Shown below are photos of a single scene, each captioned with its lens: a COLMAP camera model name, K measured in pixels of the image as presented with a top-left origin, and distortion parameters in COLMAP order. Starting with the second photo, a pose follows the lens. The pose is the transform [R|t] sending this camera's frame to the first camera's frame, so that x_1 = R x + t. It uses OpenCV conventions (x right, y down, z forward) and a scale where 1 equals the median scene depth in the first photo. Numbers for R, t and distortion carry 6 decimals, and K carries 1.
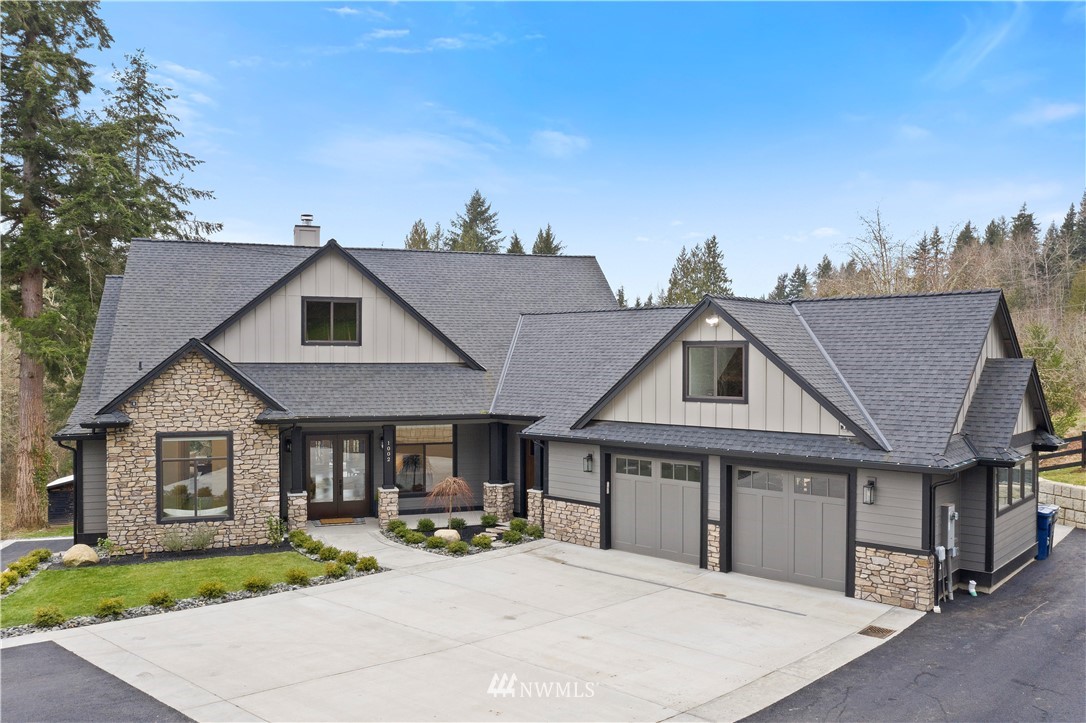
lens RADIAL K [[859.5, 0, 543.0], [0, 859.5, 361.5], [0, 0, 1]] dist [-0.013362, -0.010851]
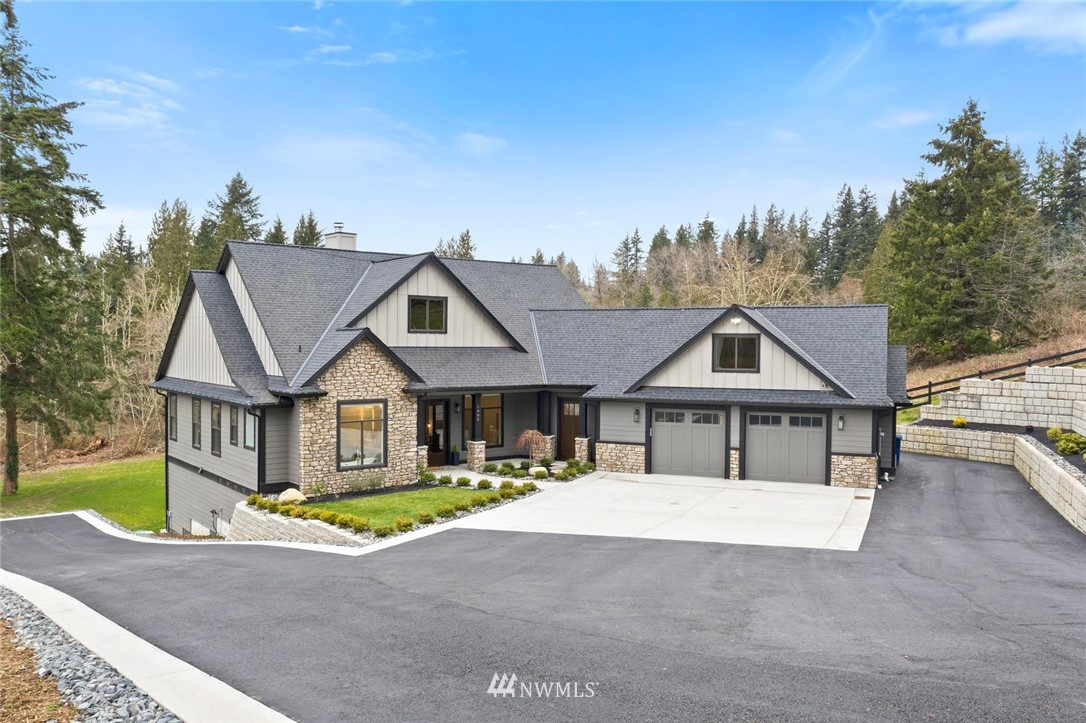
lens RADIAL K [[859.5, 0, 543.0], [0, 859.5, 361.5], [0, 0, 1]] dist [-0.013362, -0.010851]
pose [[0.938226, -0.003739, 0.346002, -0.593592], [-0.002288, 0.999853, 0.017009, 0.001565], [-0.346014, -0.016750, 0.938080, -0.307879]]
